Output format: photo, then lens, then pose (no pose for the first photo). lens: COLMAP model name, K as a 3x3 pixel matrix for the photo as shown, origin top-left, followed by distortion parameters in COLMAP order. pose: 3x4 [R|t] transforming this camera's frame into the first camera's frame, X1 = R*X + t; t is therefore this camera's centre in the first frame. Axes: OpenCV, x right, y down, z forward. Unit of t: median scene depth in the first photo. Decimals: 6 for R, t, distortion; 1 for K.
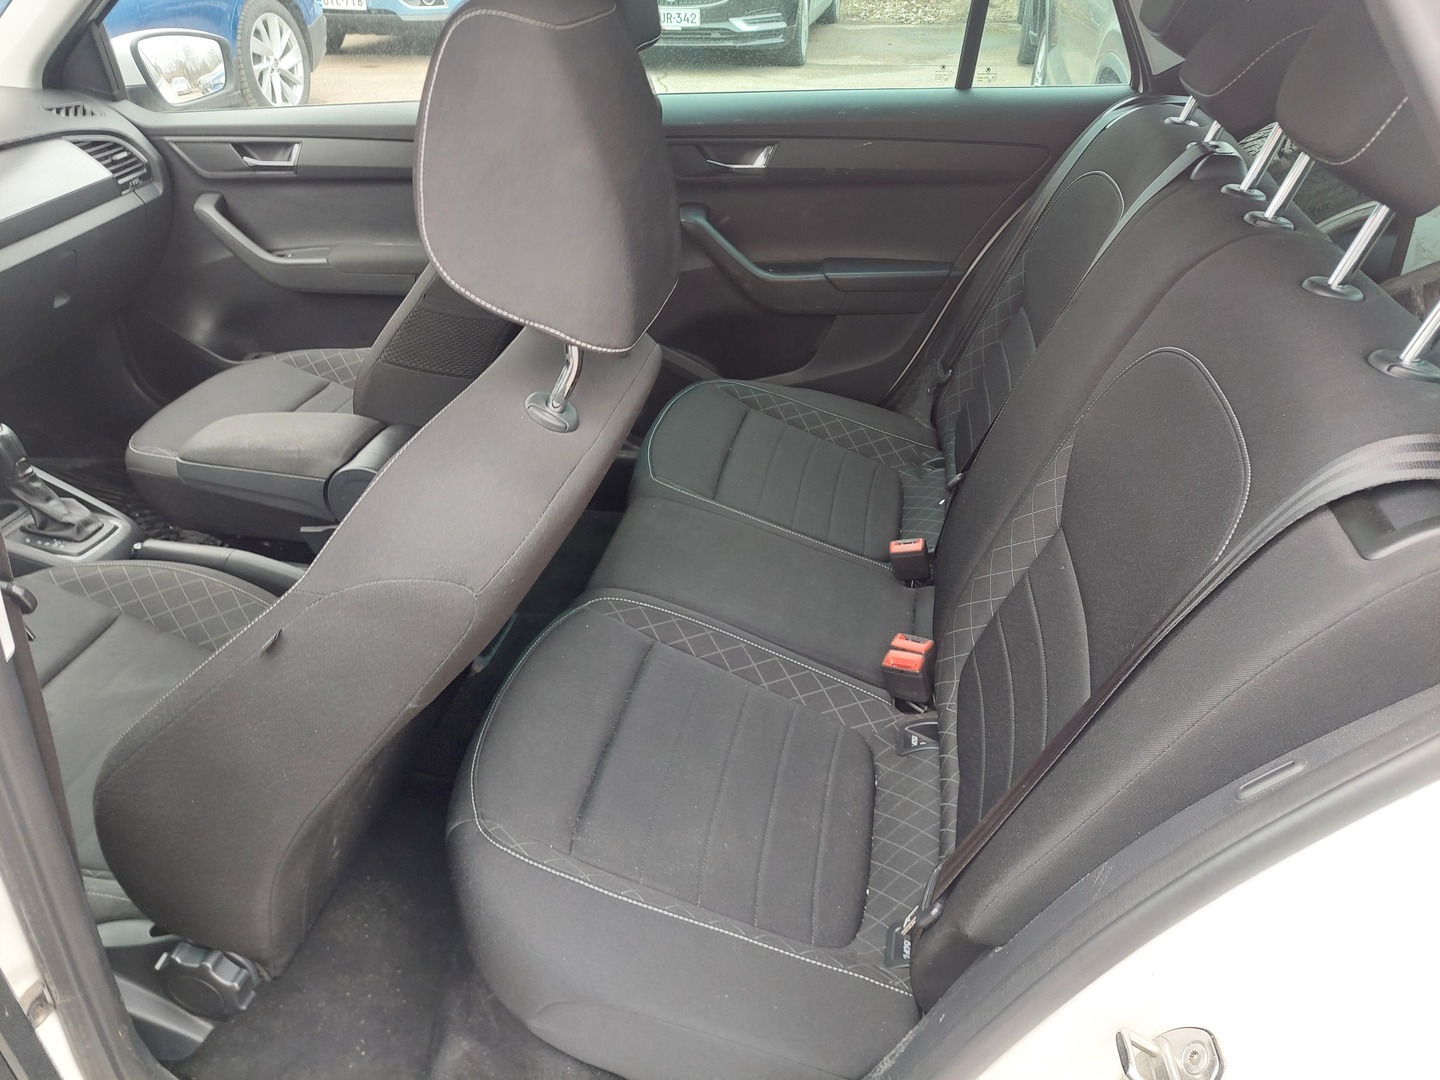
lens RADIAL K [[981.3, 0, 720.0], [0, 981.3, 540.0], [0, 0, 1]] dist [-0.002108, -0.002387]
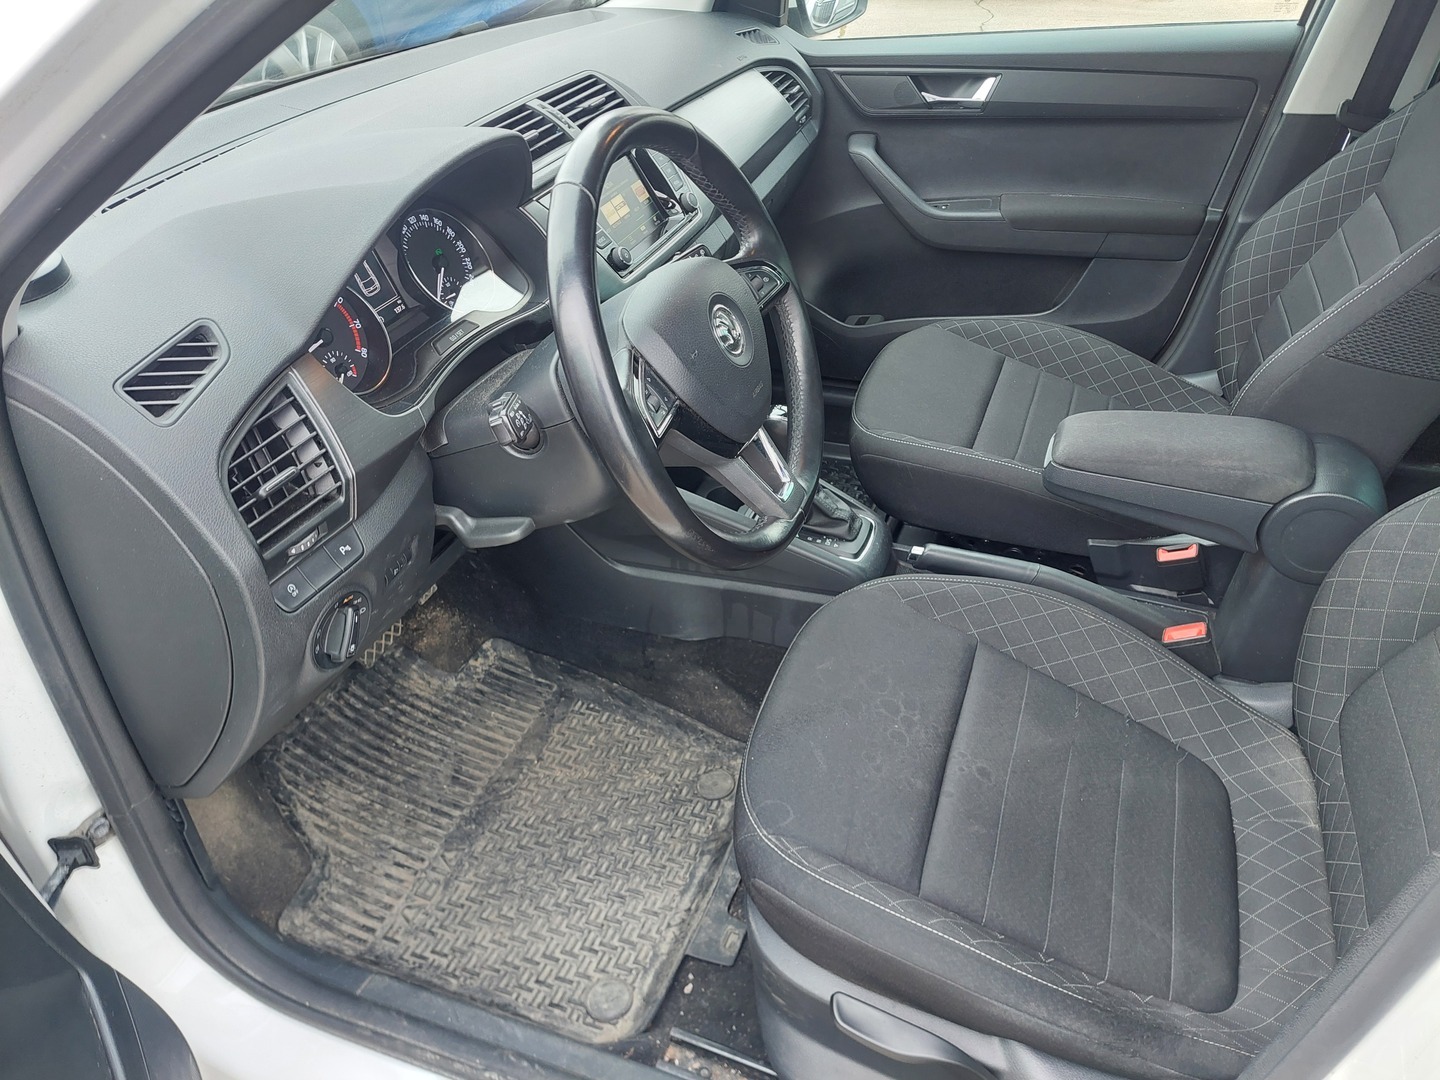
lens RADIAL K [[981.3, 0, 720.0], [0, 981.3, 540.0], [0, 0, 1]] dist [-0.002108, -0.002387]
pose [[0.987880, 0.073104, -0.136924, -0.518315], [-0.064666, 0.995781, 0.065096, -0.039053], [0.141105, -0.055453, 0.988440, 0.091535]]
